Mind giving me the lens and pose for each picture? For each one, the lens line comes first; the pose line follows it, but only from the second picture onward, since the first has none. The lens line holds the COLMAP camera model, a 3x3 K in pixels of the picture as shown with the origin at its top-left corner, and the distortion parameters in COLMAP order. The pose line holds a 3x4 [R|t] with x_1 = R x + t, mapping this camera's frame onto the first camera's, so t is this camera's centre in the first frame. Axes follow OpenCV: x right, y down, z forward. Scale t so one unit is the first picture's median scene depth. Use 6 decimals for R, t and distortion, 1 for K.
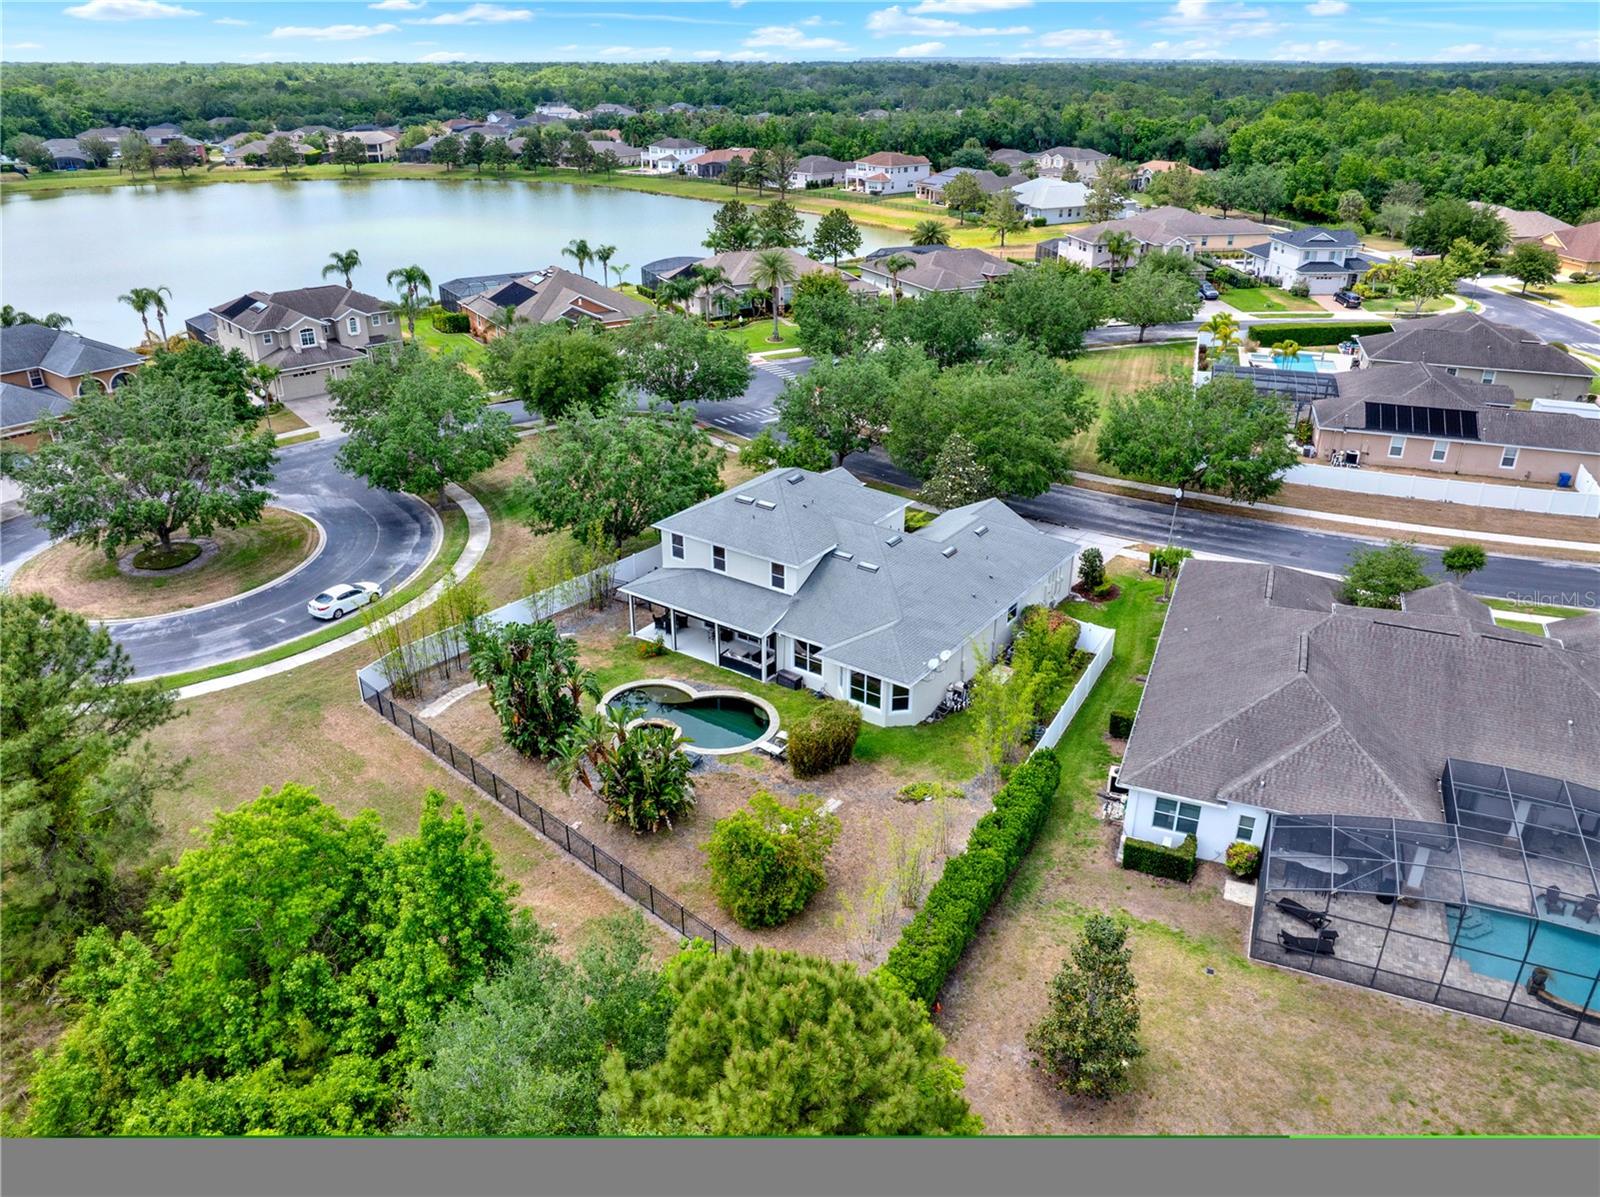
lens RADIAL K [[1132.2, 0, 800.0], [0, 1132.2, 598.5], [0, 0, 1]] dist [-0.005920, -0.027963]
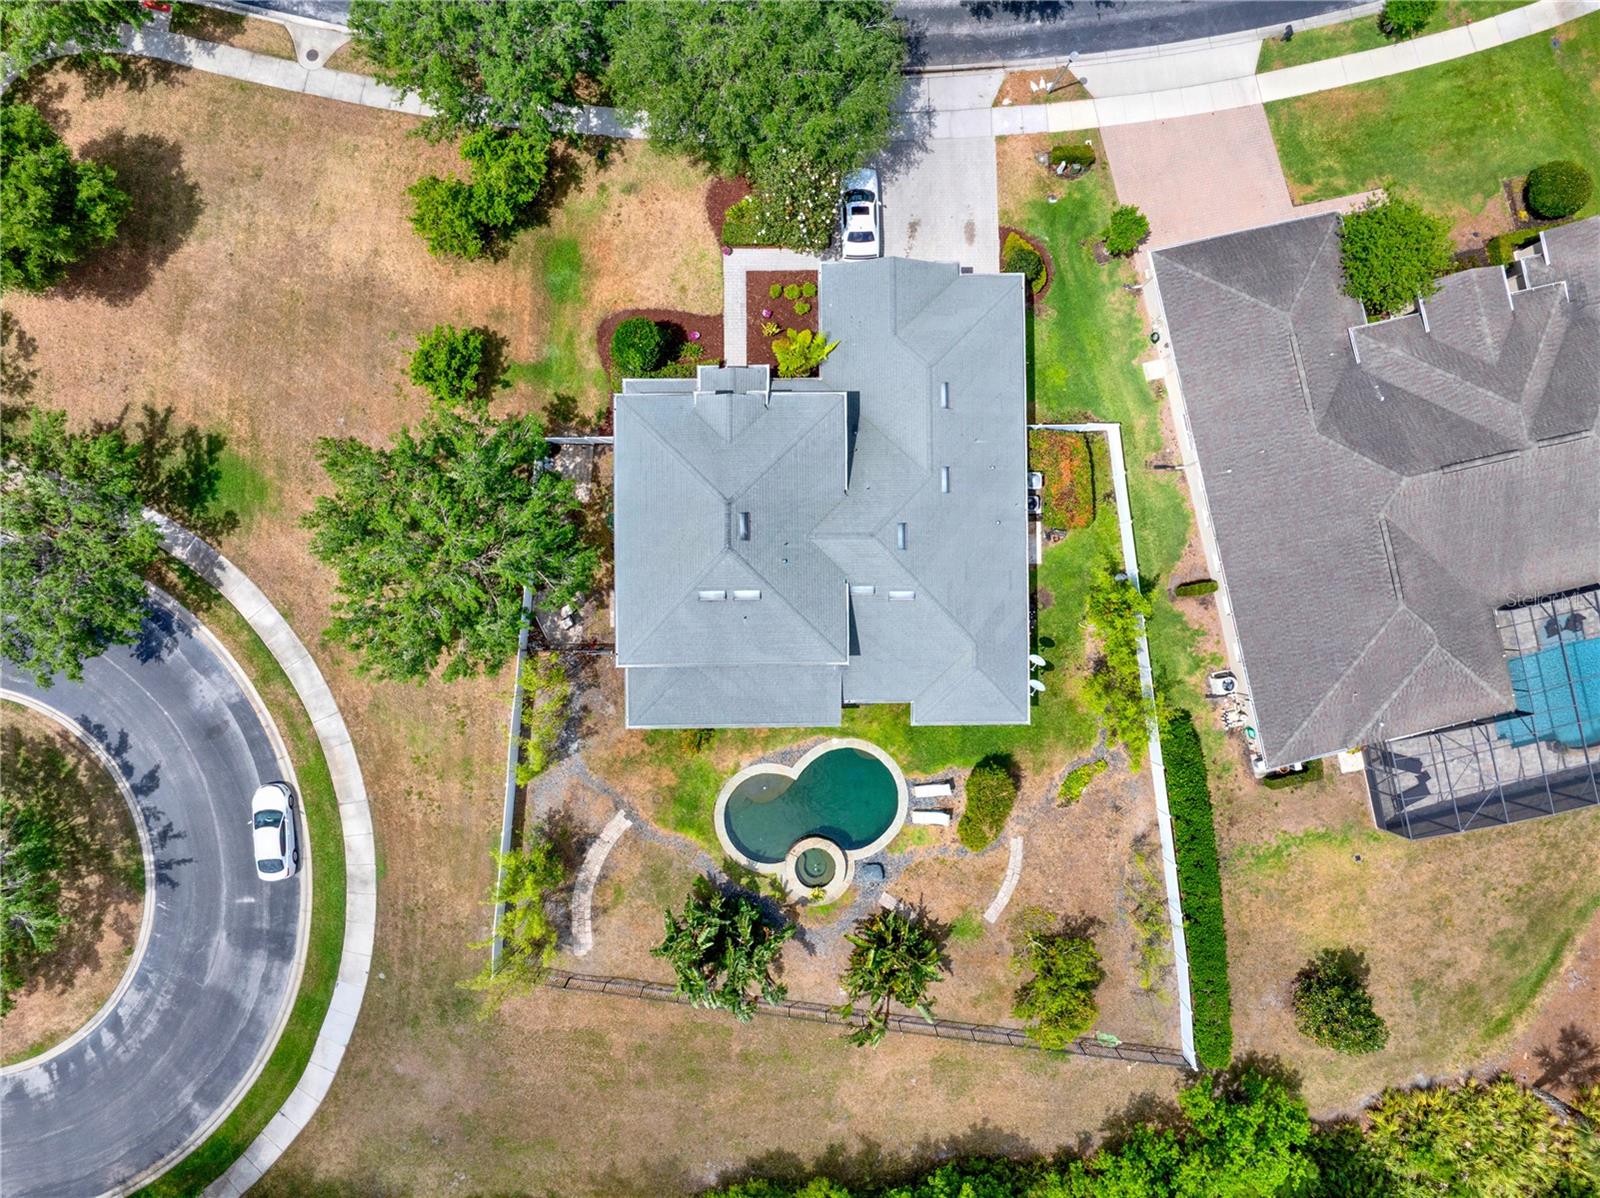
lens RADIAL K [[1132.2, 0, 800.0], [0, 1132.2, 599.0], [0, 0, 1]] dist [-0.005920, -0.027963]
pose [[0.810456, -0.585659, 0.012830, -0.010547], [0.248656, 0.363765, 0.897689, -0.602300], [-0.530407, -0.724347, 0.440443, 0.499808]]
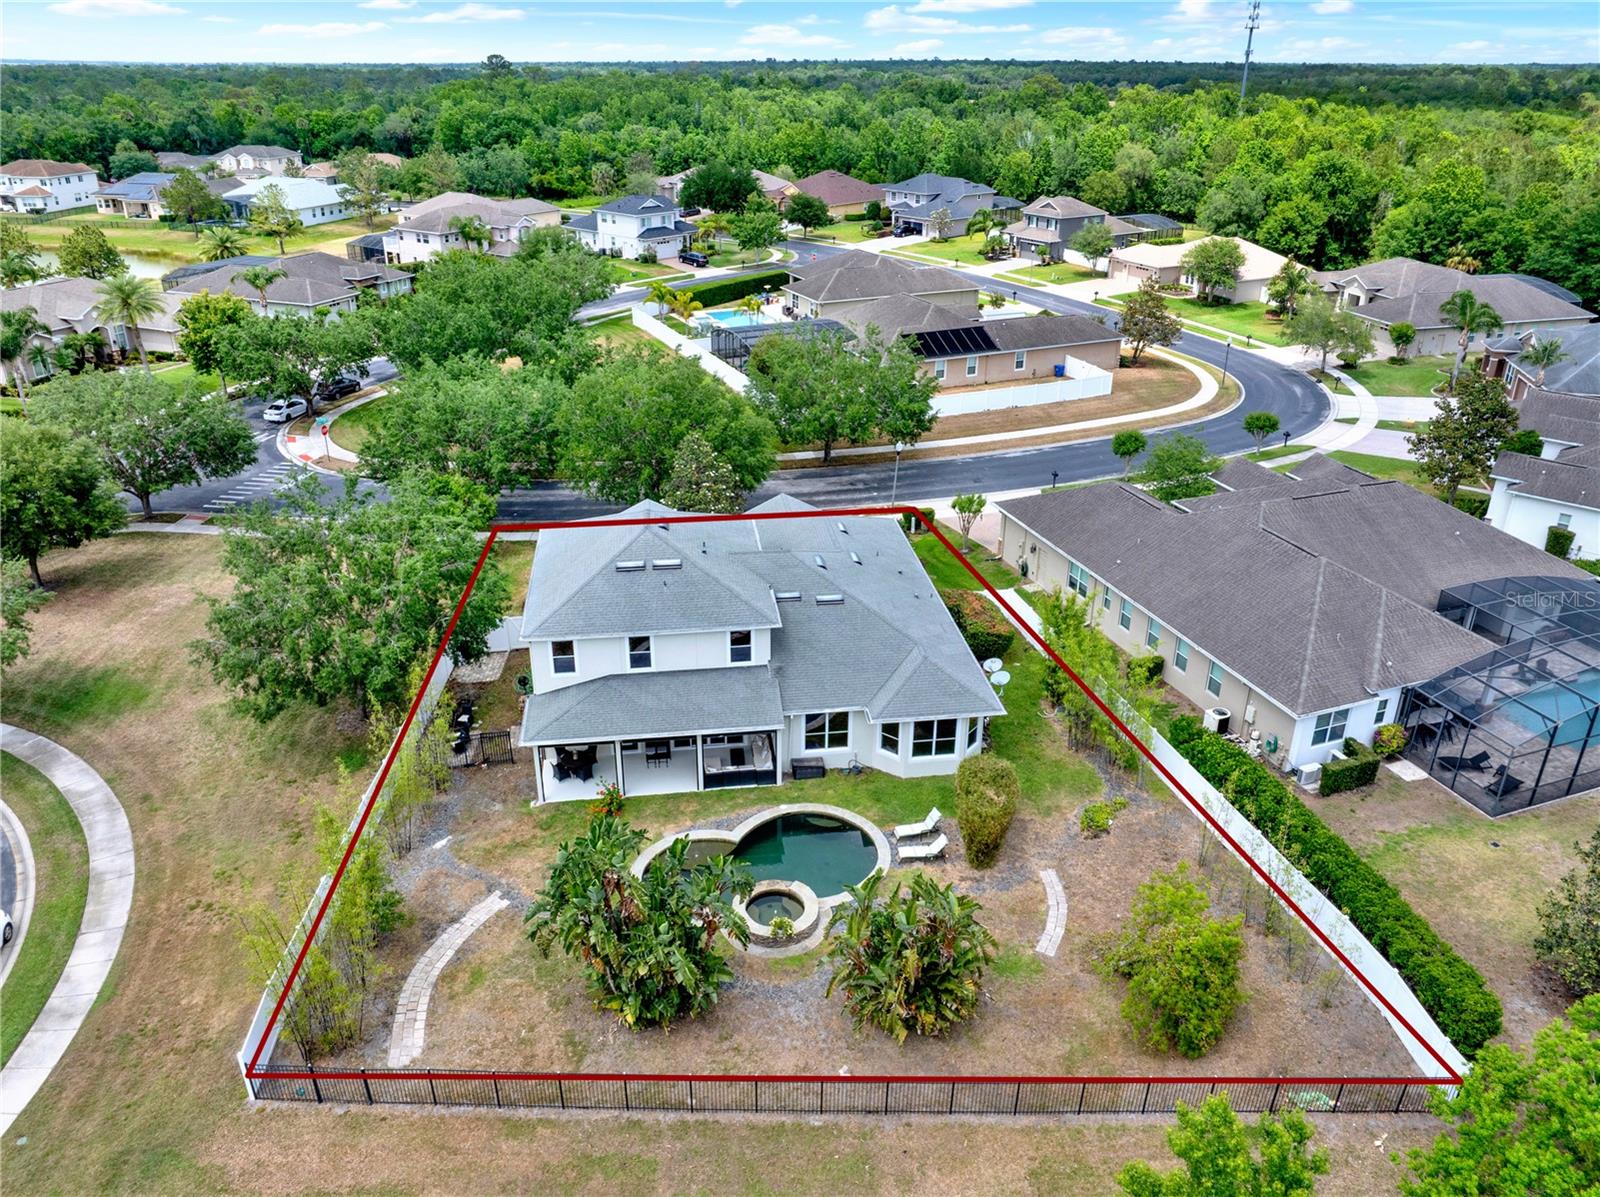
lens RADIAL K [[1134.0, 0, 798.9], [0, 1134.0, 577.9], [0, 0, 1]] dist [-0.063058, 0.062607]
pose [[0.734109, -0.282150, 0.617637, -0.336785], [0.290648, 0.952615, 0.089717, -0.090819], [-0.613683, 0.113653, 0.781330, 0.287902]]
